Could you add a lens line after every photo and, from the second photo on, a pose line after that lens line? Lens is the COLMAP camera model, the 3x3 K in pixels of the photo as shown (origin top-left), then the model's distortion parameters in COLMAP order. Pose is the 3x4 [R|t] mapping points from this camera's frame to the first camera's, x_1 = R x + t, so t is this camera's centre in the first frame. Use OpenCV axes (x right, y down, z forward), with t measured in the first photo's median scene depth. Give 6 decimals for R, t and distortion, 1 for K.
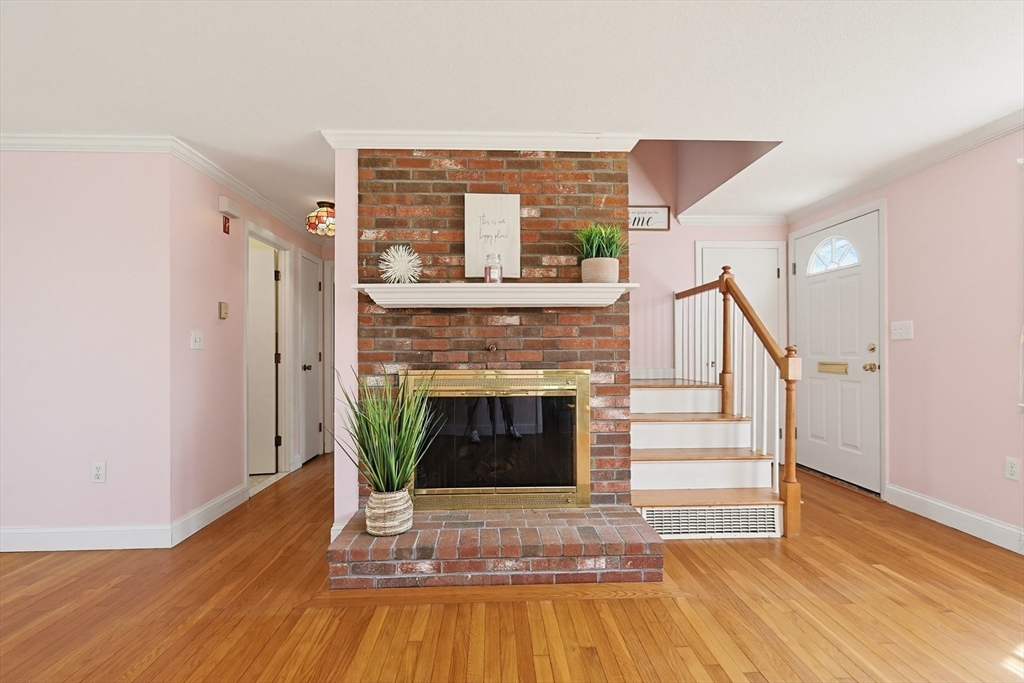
lens RADIAL K [[471.2, 0, 514.9], [0, 471.2, 359.7], [0, 0, 1]] dist [0.000467, 0.000086]
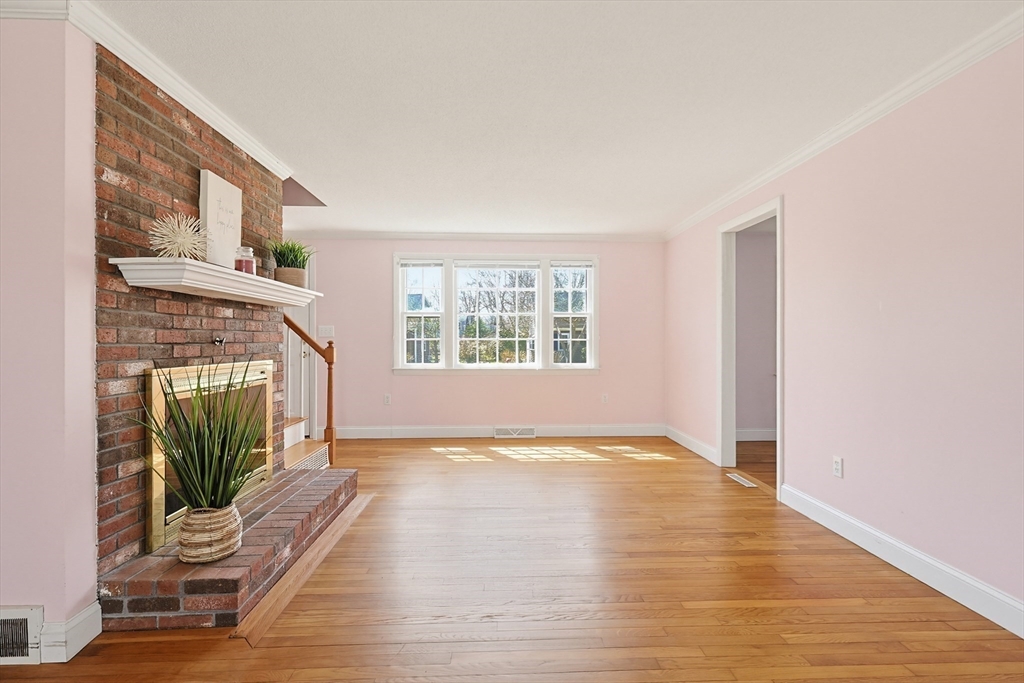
lens RADIAL K [[471.2, 0, 514.9], [0, 471.2, 359.7], [0, 0, 1]] dist [0.000467, 0.000086]
pose [[0.010231, -0.034792, 0.999342, -1.000206], [0.005803, 0.999380, 0.034734, -0.016669], [-0.999931, 0.005443, 0.010427, 0.396241]]
